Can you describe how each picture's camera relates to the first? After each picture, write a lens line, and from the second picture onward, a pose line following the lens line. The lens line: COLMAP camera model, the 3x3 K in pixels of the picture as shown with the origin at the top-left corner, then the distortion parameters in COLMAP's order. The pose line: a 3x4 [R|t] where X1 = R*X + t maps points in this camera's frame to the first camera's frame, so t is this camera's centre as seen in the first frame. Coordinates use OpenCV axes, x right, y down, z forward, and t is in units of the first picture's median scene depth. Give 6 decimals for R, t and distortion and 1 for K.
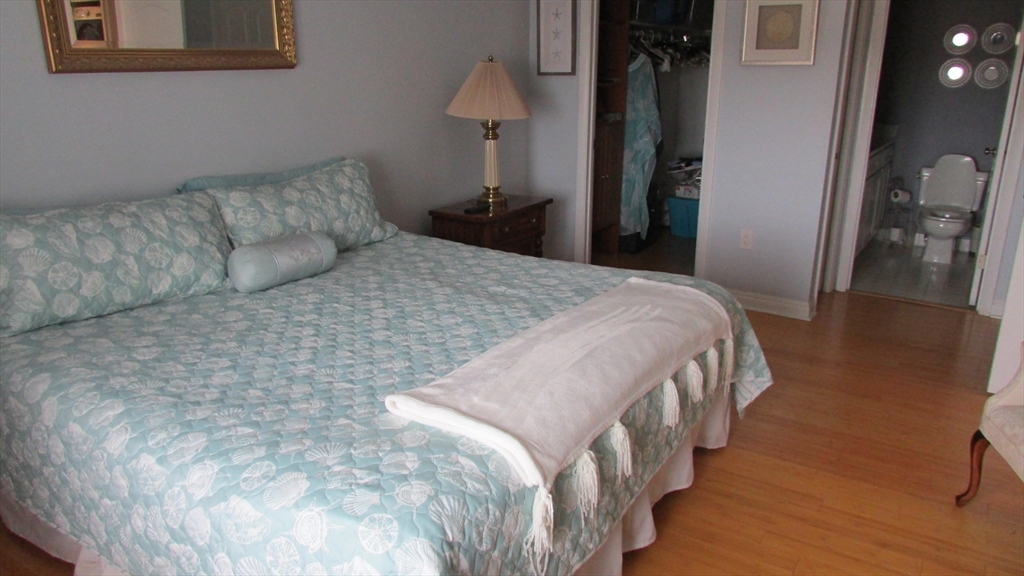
lens RADIAL K [[730.8, 0, 514.5], [0, 730.8, 284.3], [0, 0, 1]] dist [-0.020592, -0.003657]
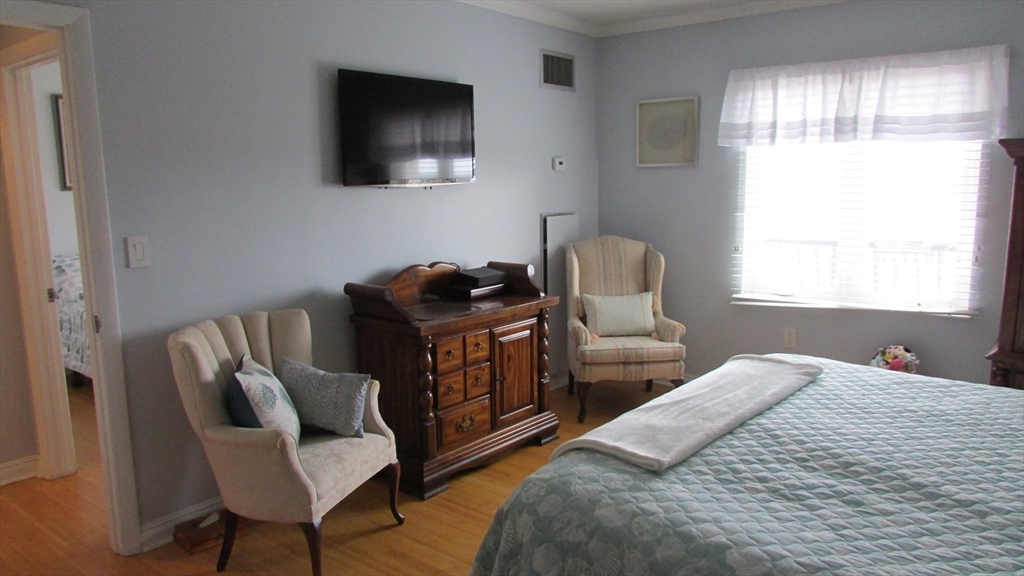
lens RADIAL K [[730.8, 0, 514.5], [0, 730.8, 284.3], [0, 0, 1]] dist [-0.020592, -0.003657]
pose [[-0.991906, -0.009623, 0.126605, 0.195740], [0.046558, 0.900105, 0.433178, -0.457703], [-0.118126, 0.435567, -0.892372, 1.479837]]
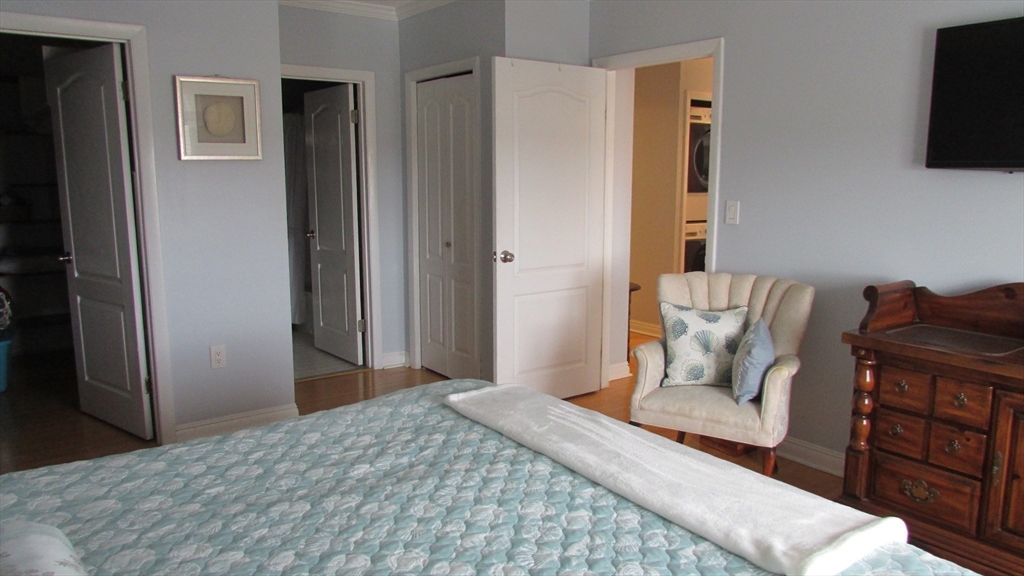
lens RADIAL K [[730.8, 0, 514.5], [0, 730.8, 284.3], [0, 0, 1]] dist [-0.020592, -0.003657]
pose [[0.333033, -0.150588, 0.930813, -0.550560], [0.272874, 0.960316, 0.057731, -0.152504], [-0.902568, 0.234768, 0.360908, 0.549259]]
